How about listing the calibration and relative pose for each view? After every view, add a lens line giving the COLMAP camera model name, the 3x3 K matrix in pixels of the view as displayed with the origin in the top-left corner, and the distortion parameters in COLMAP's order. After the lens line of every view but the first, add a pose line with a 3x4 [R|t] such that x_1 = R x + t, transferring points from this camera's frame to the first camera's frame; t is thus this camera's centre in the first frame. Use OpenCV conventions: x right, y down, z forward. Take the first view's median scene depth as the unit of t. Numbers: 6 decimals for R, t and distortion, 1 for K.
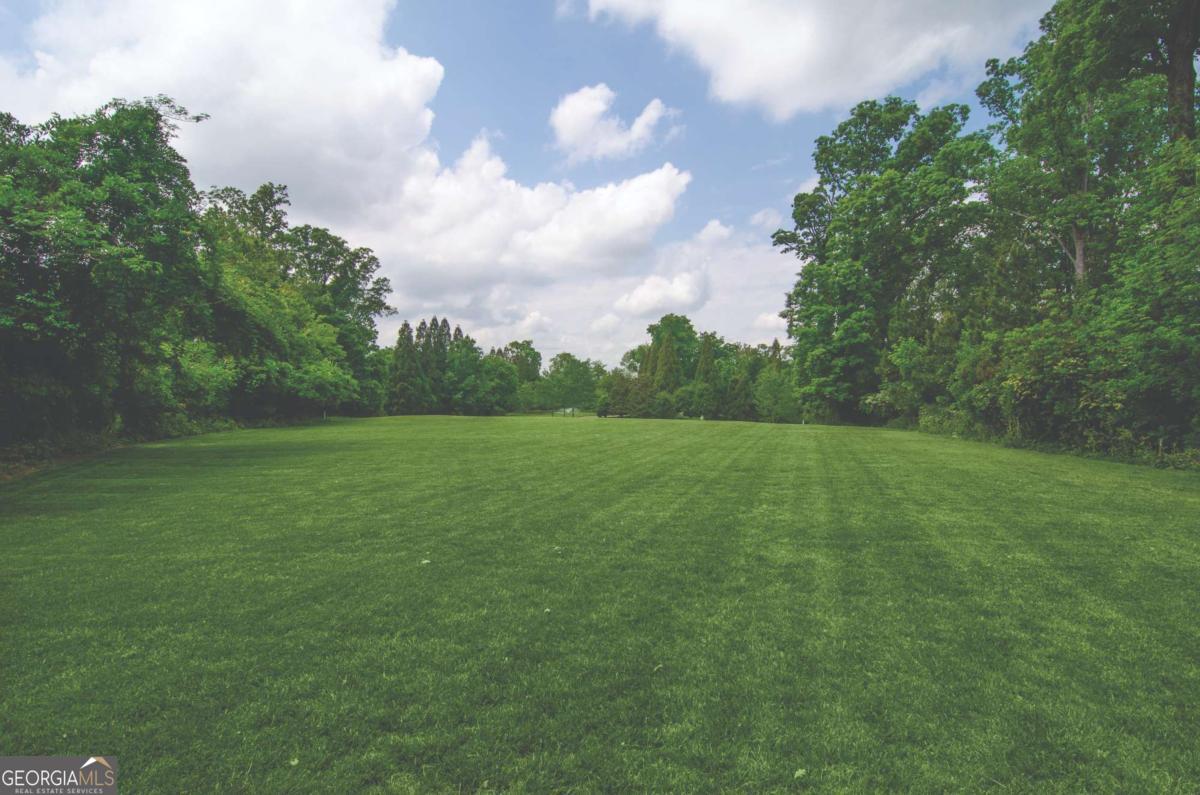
lens RADIAL K [[565.9, 0, 601.0], [0, 565.9, 394.3], [0, 0, 1]] dist [-0.002699, -0.000550]
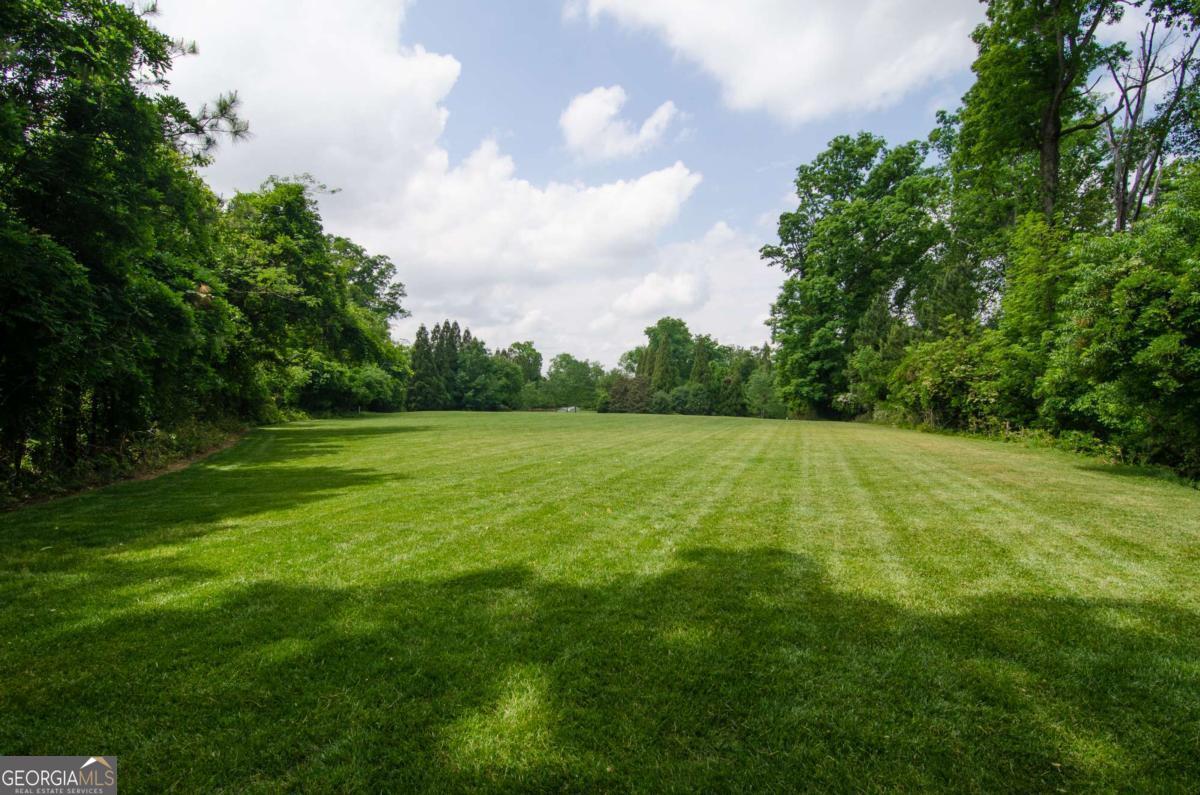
lens RADIAL K [[565.9, 0, 598.7], [0, 565.9, 397.6], [0, 0, 1]] dist [-0.002699, -0.000550]
pose [[0.999982, 0.004898, 0.003457, -0.018278], [-0.004919, 0.999969, 0.006109, 0.003421], [-0.003427, -0.006126, 0.999975, -0.129095]]
